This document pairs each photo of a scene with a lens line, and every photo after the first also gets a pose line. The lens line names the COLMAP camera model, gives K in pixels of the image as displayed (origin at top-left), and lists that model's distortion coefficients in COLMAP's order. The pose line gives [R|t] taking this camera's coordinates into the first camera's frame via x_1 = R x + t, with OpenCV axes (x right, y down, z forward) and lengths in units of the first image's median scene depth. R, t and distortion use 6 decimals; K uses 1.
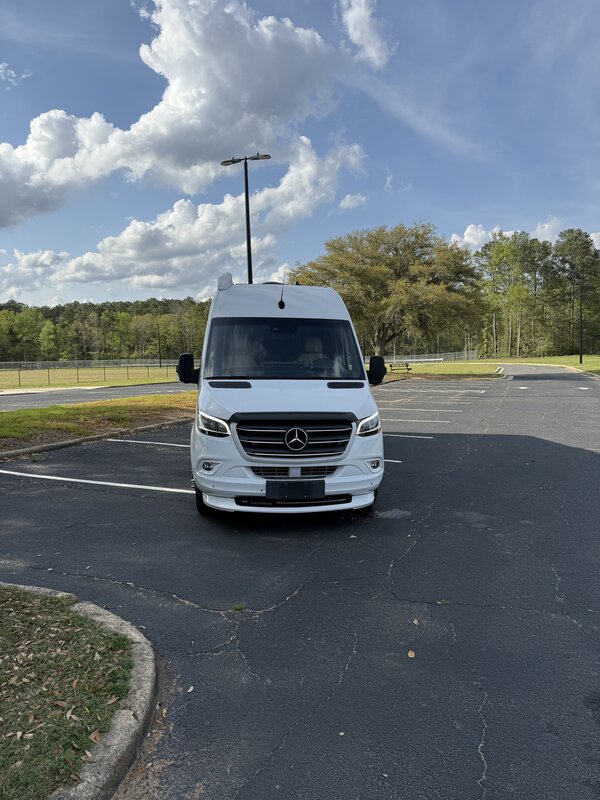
lens RADIAL K [[564.2, 0, 299.6], [0, 564.2, 395.0], [0, 0, 1]] dist [0.023732, -0.038023]
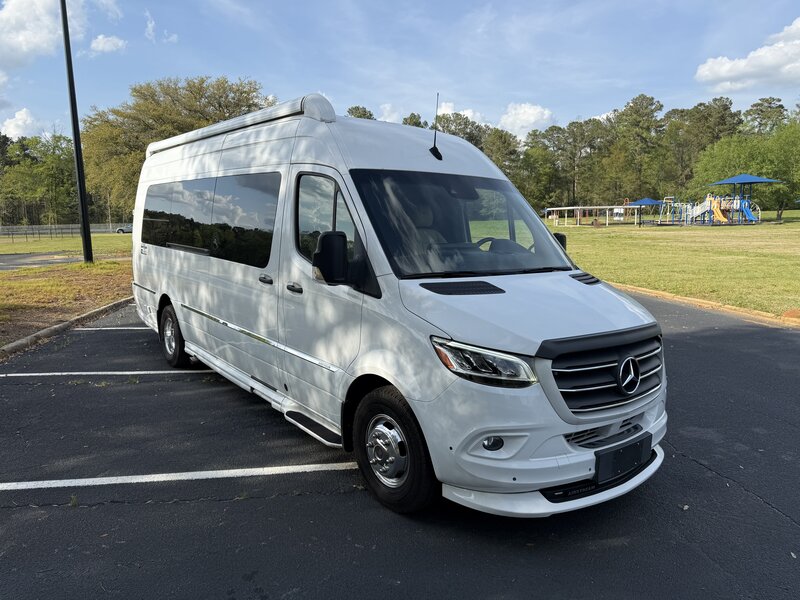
lens RADIAL K [[564.2, 0, 400.0], [0, 564.2, 300.0], [0, 0, 1]] dist [0.023732, -0.038023]
pose [[0.847849, -0.057713, 0.527087, -0.522220], [0.023798, 0.997199, 0.070907, -0.052060], [-0.529703, -0.047575, 0.846848, 0.601665]]
